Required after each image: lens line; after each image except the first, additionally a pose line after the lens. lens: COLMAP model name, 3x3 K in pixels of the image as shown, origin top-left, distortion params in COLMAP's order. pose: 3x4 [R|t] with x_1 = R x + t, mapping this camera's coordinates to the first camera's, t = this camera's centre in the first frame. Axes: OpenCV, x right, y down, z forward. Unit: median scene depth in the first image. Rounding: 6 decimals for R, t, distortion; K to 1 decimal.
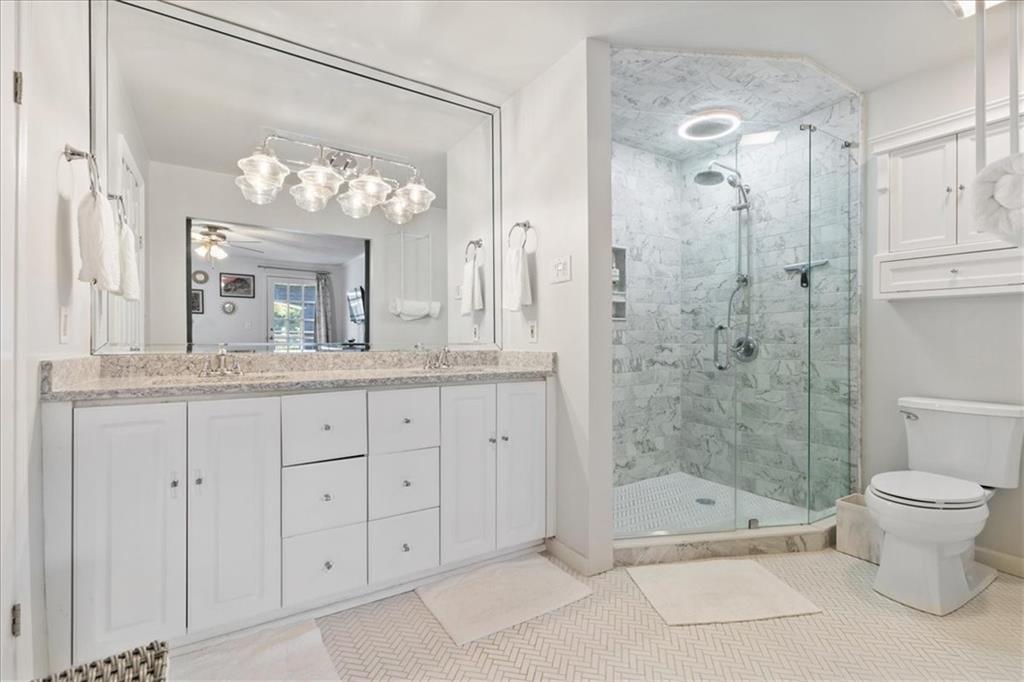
lens RADIAL K [[461.5, 0, 508.9], [0, 461.5, 332.0], [0, 0, 1]] dist [-0.000986, 0.000511]
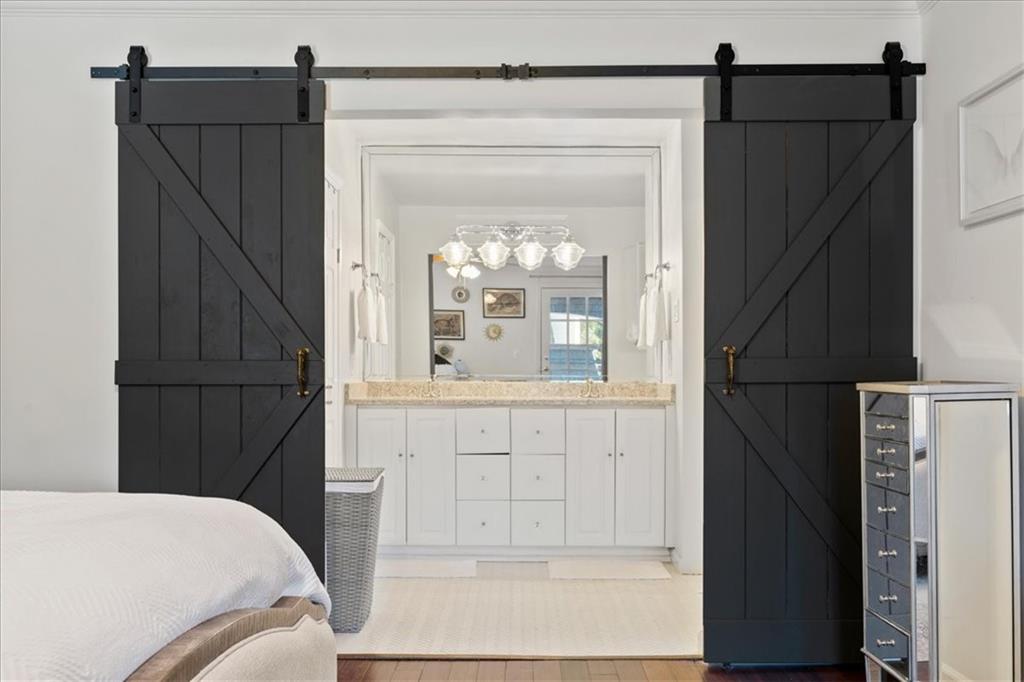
lens RADIAL K [[916.9, 0, 512.0], [0, 916.9, 341.0], [0, 0, 1]] dist [0.016707, 0.007475]
pose [[0.843434, -0.017968, -0.536933, 1.139889], [0.008237, 0.999756, -0.020516, -0.021115], [0.537170, 0.012881, 0.843375, -1.294270]]
